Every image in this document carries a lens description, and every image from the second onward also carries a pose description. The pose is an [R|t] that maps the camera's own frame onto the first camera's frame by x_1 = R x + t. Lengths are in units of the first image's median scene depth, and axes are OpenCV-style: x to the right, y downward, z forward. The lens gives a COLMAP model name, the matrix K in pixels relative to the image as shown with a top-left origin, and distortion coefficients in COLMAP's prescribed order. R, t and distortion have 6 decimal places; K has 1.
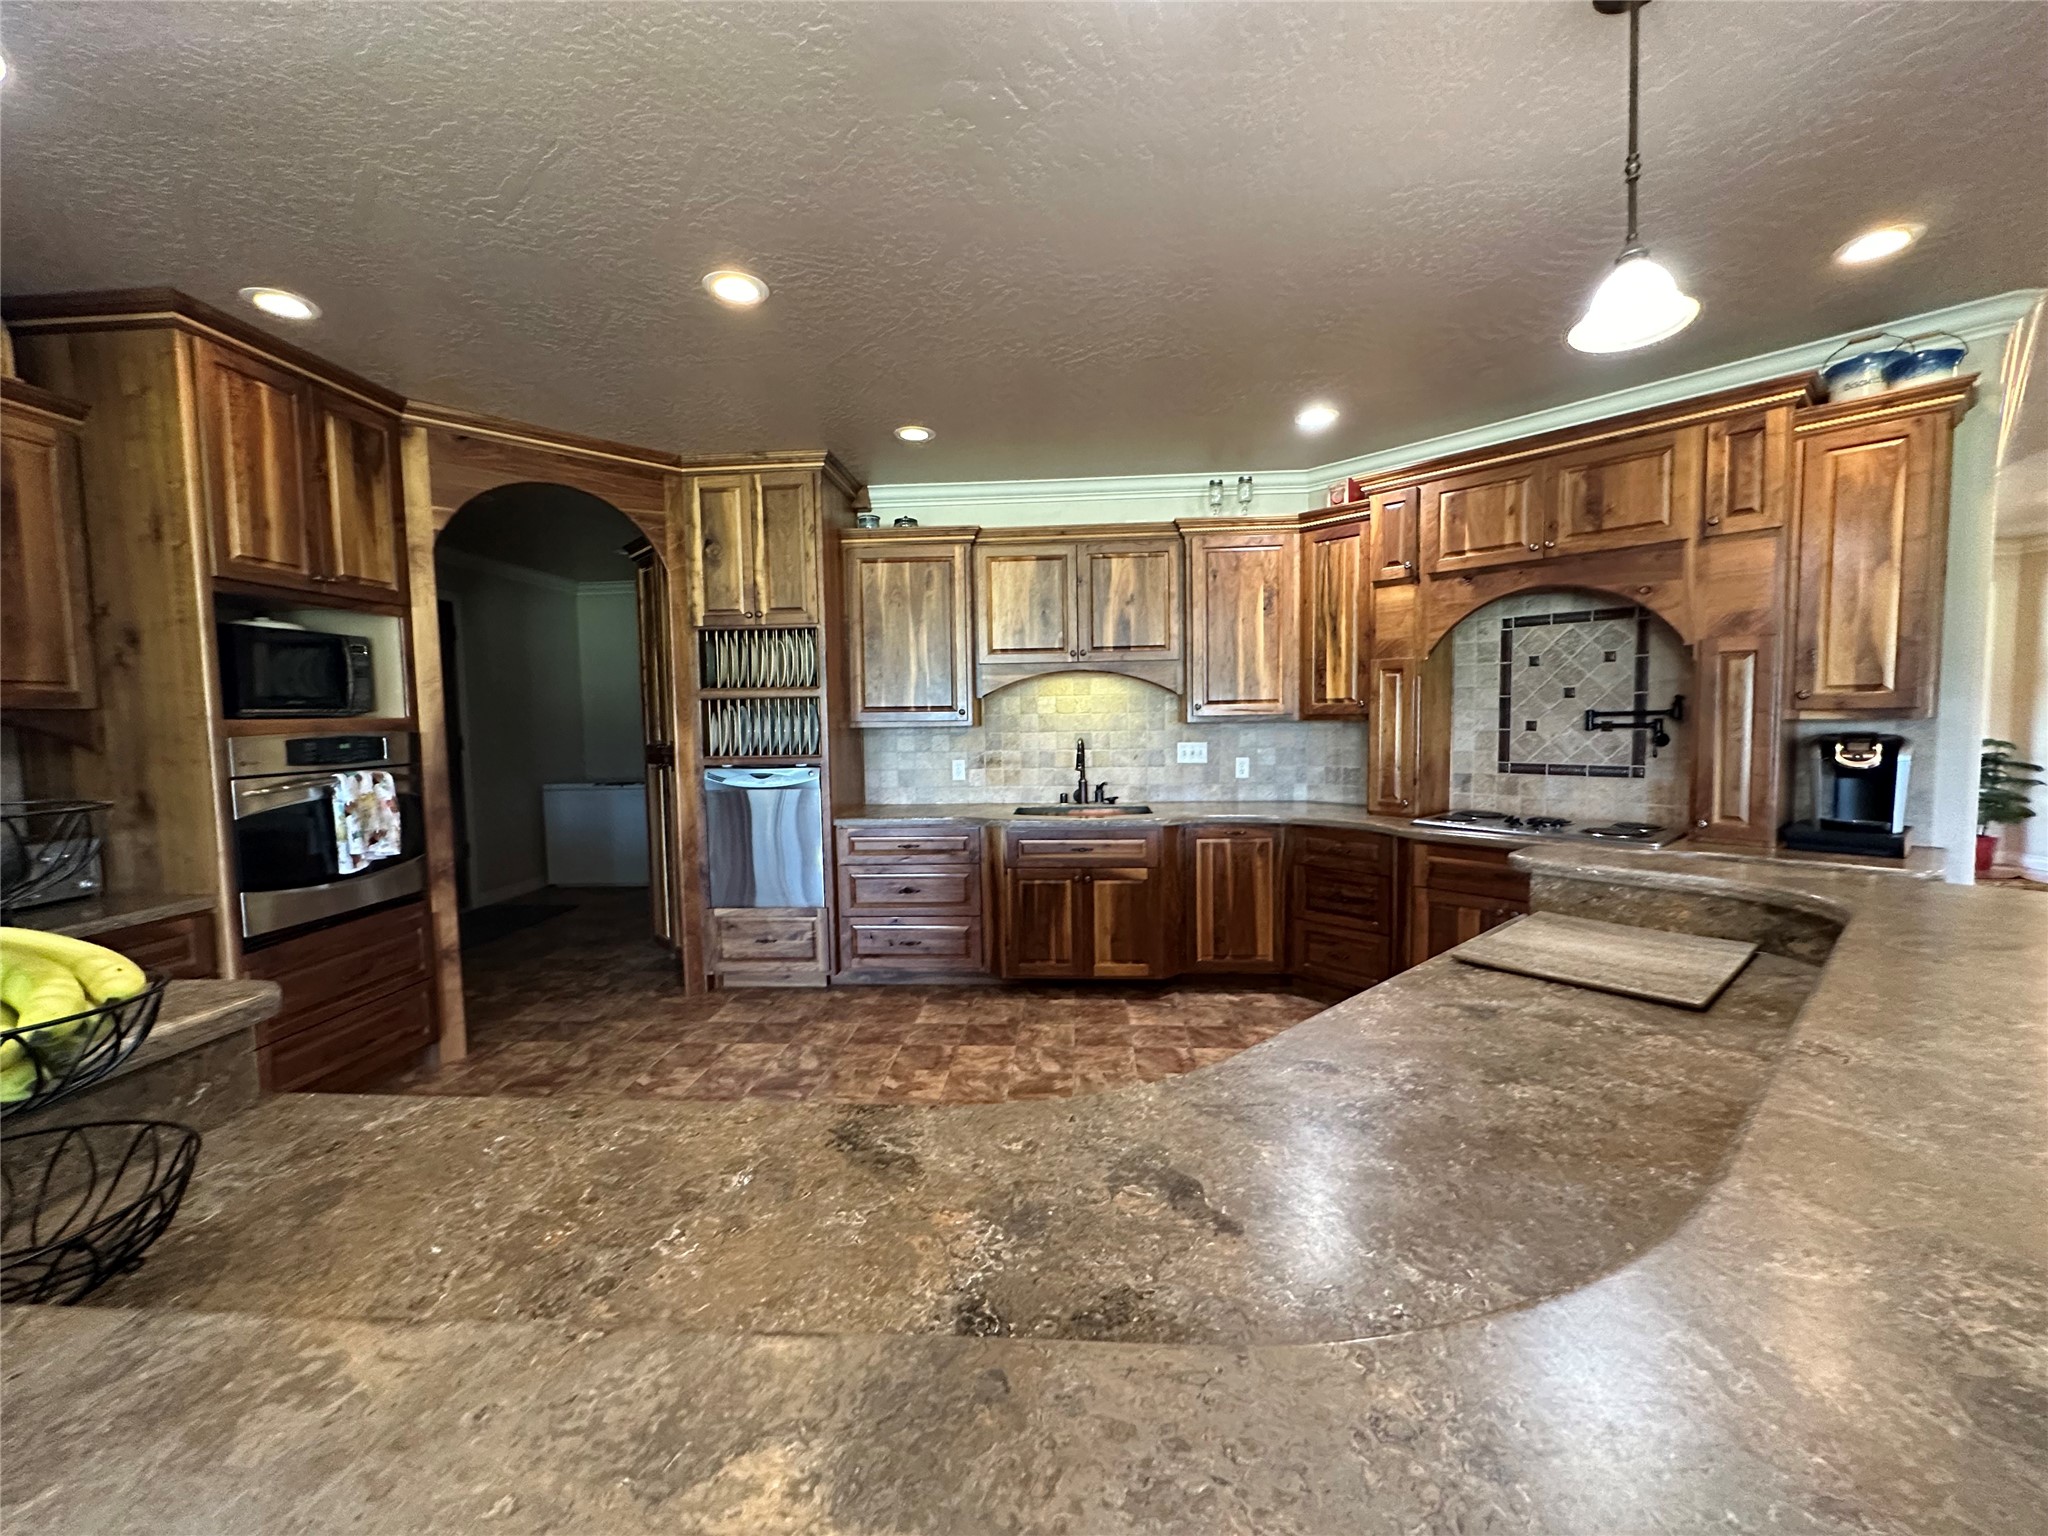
lens RADIAL K [[819.3, 0, 1032.8], [0, 819.3, 765.8], [0, 0, 1]] dist [-0.003148, 0.000175]
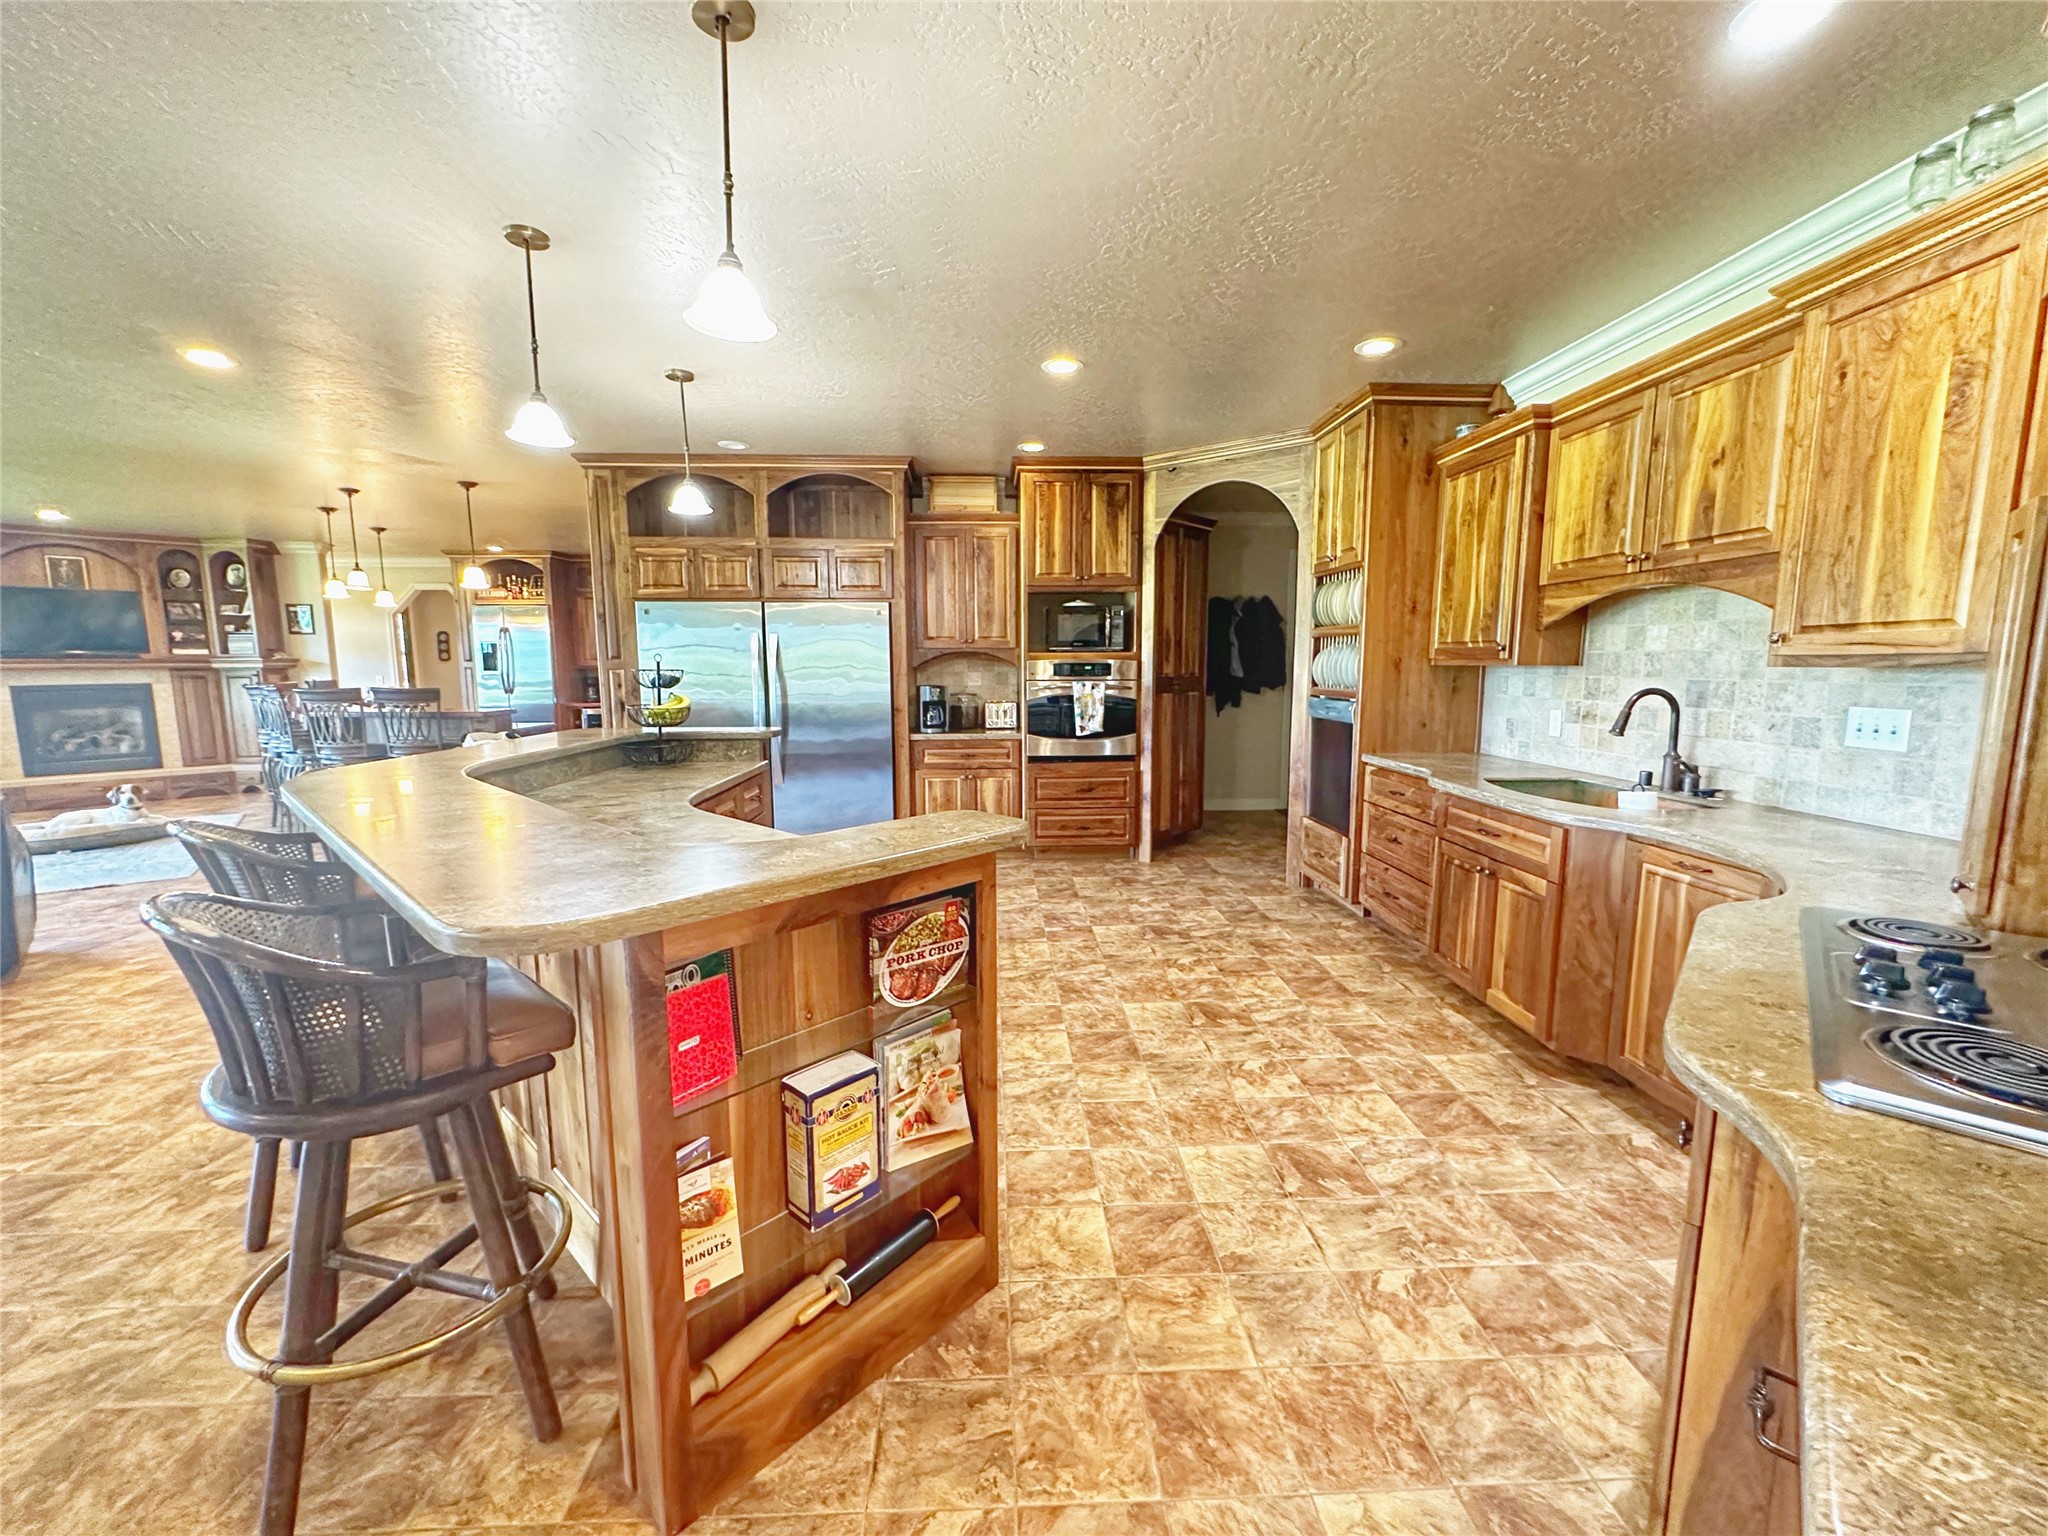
lens RADIAL K [[819.3, 0, 1027.8], [0, 819.3, 767.4], [0, 0, 1]] dist [-0.003148, 0.000175]
pose [[0.106439, 0.142466, -0.984060, 0.740581], [-0.062068, 0.988704, 0.136425, -0.032882], [0.992380, 0.046557, 0.114079, 0.487669]]
